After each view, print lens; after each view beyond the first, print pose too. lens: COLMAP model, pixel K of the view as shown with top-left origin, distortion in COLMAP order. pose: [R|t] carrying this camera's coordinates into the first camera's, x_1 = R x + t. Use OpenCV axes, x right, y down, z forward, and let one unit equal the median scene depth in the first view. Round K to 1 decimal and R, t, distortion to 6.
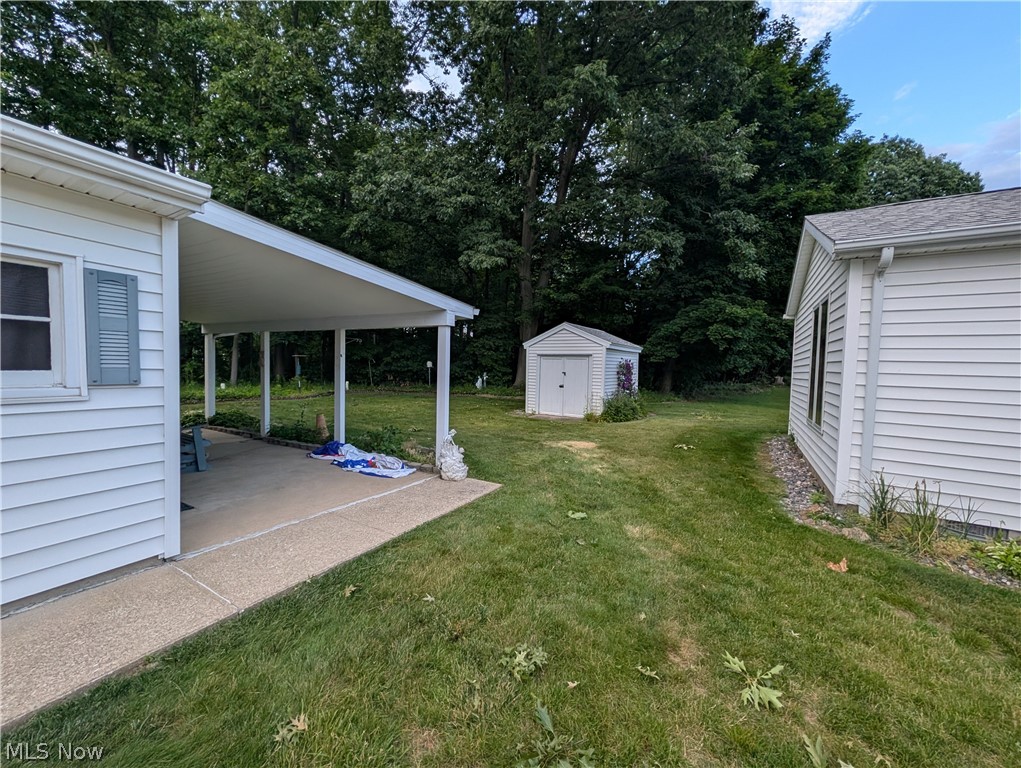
lens RADIAL K [[392.7, 0, 510.2], [0, 392.7, 381.0], [0, 0, 1]] dist [0.003049, 0.000278]
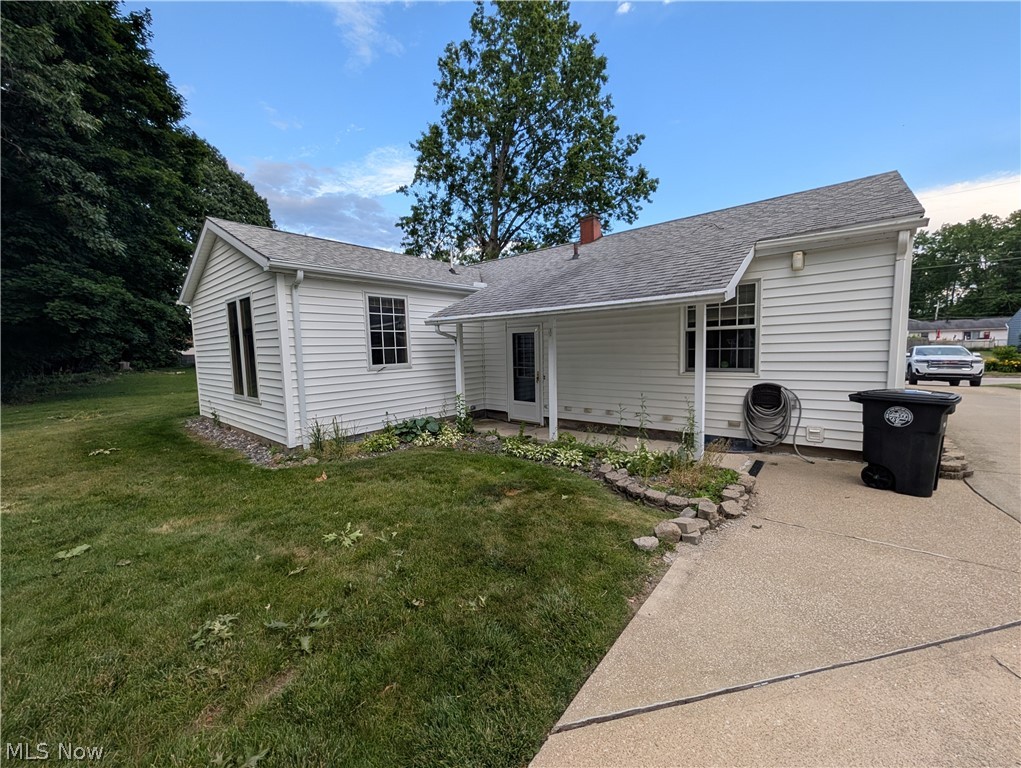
lens RADIAL K [[392.7, 0, 509.0], [0, 392.7, 382.7], [0, 0, 1]] dist [0.003049, 0.000278]
pose [[0.162850, -0.122765, 0.978983, -0.418099], [0.070161, 0.991158, 0.112621, -0.025281], [-0.984153, 0.050346, 0.170023, -0.020155]]
